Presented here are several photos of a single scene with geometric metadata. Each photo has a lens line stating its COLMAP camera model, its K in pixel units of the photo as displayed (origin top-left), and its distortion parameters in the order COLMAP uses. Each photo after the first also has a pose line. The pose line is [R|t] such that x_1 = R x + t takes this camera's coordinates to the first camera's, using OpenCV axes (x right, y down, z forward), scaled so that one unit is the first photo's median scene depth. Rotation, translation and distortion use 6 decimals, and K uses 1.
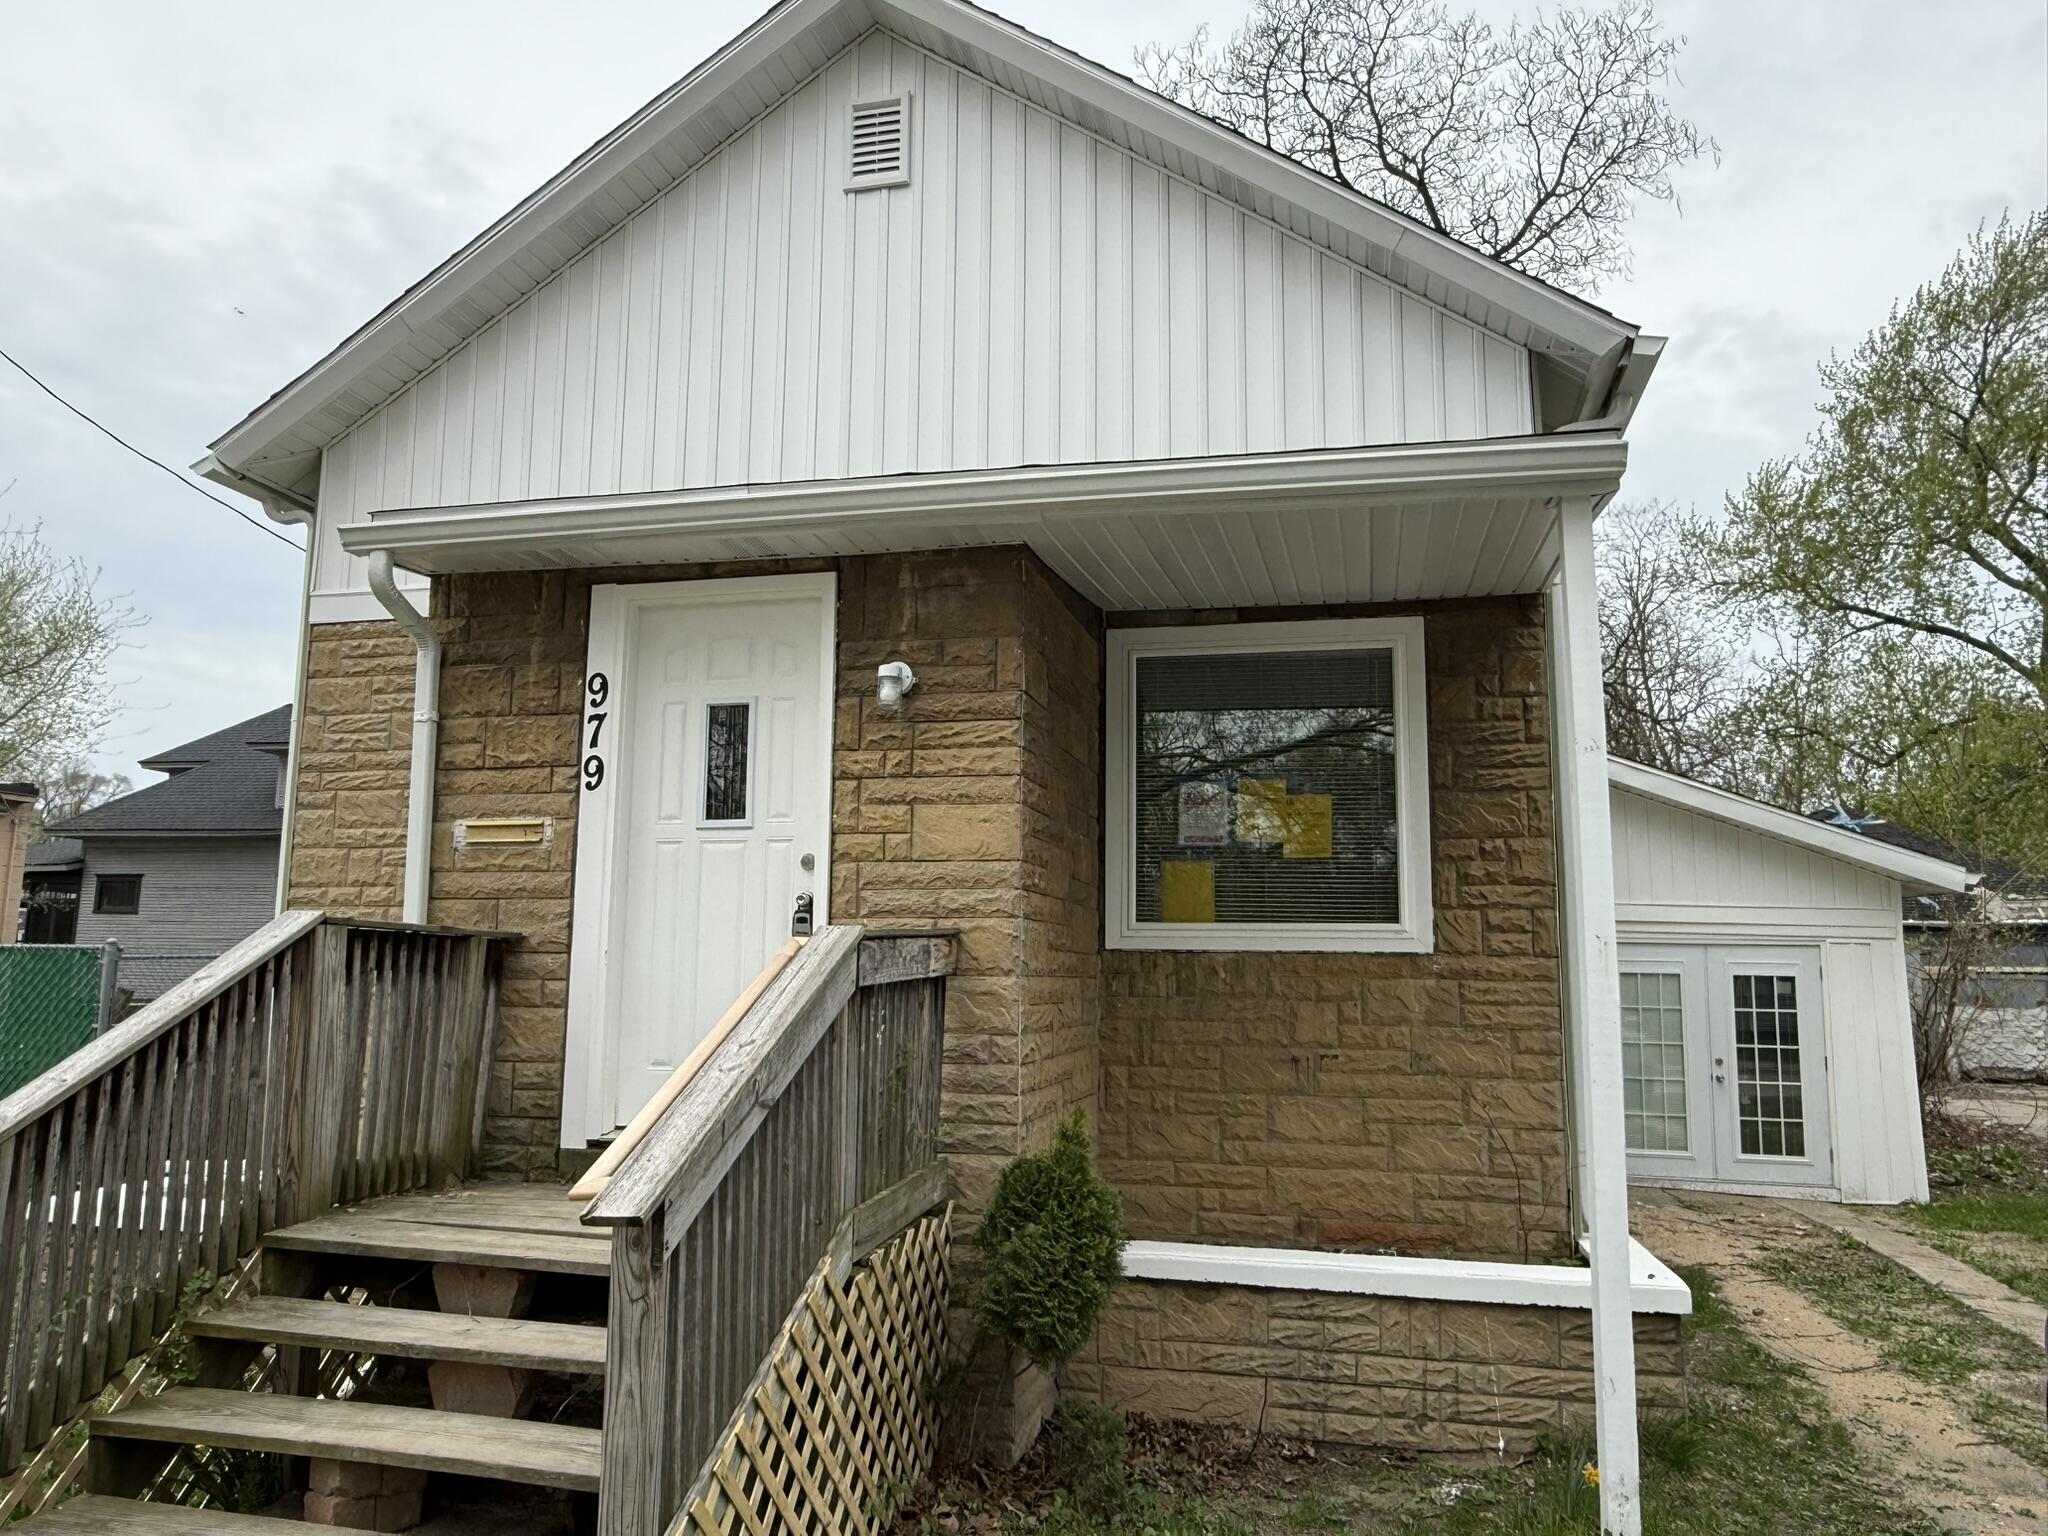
lens RADIAL K [[1398.0, 0, 1024.0], [0, 1398.0, 768.0], [0, 0, 1]] dist [0.004325, 0.000511]
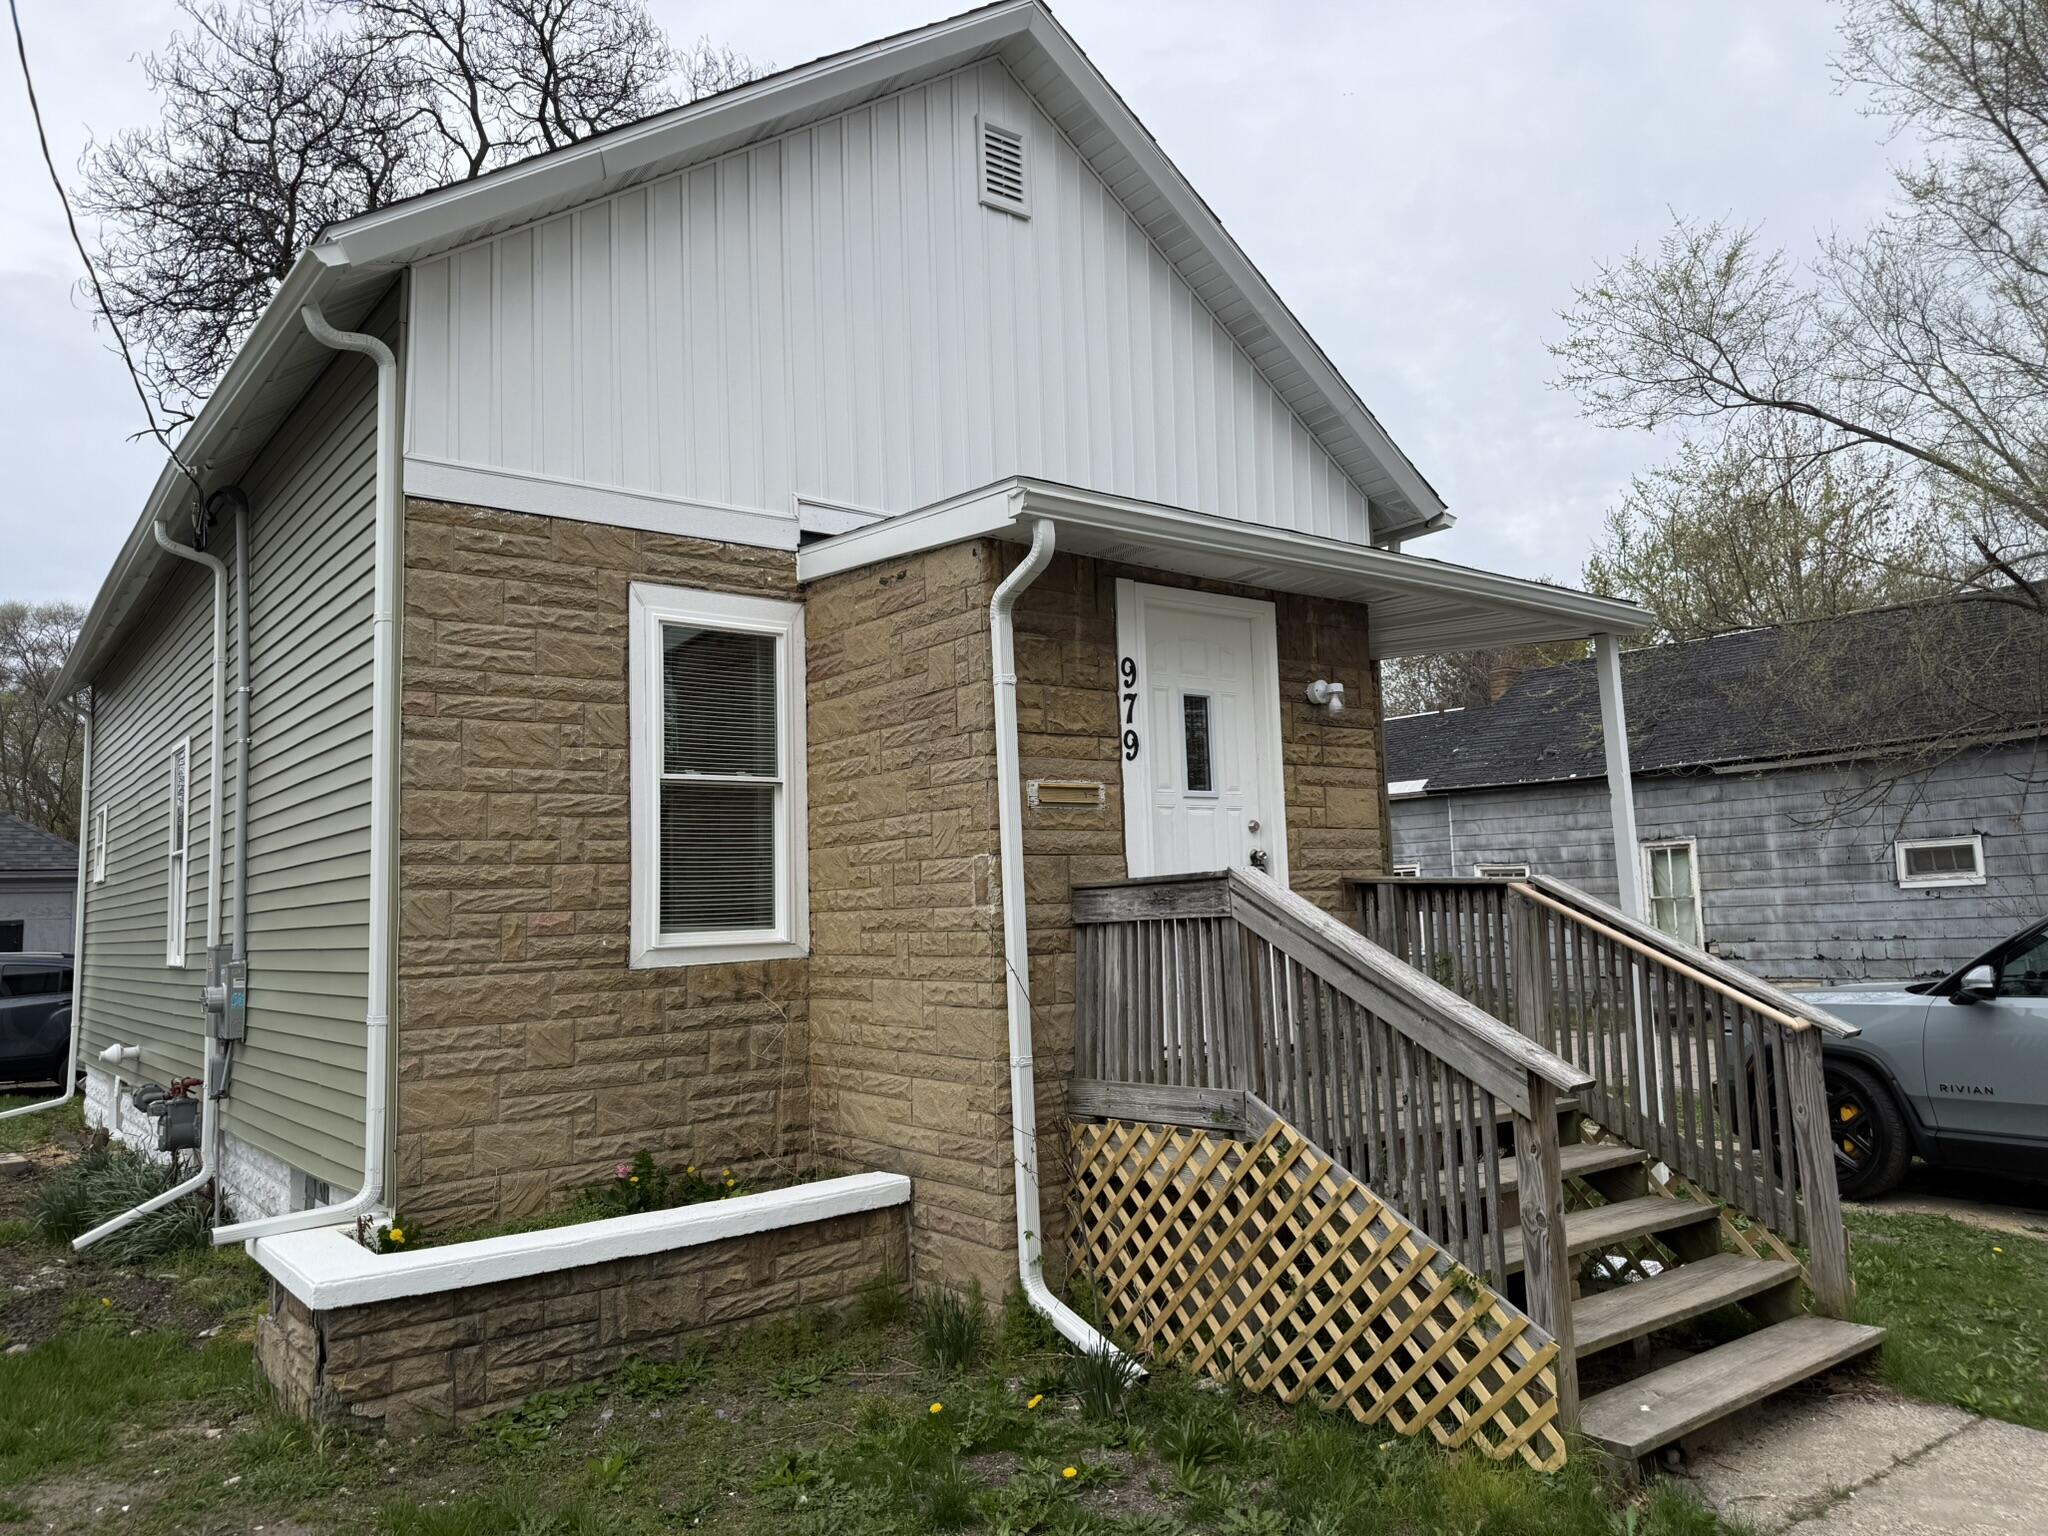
lens RADIAL K [[1439.2, 0, 1024.0], [0, 1439.2, 768.0], [0, 0, 1]] dist [0.061902, -0.000615]
pose [[0.622953, 0.047216, 0.780833, -0.943842], [-0.073870, 0.997267, -0.001370, 0.022175], [-0.778763, -0.056827, 0.624738, 0.242992]]
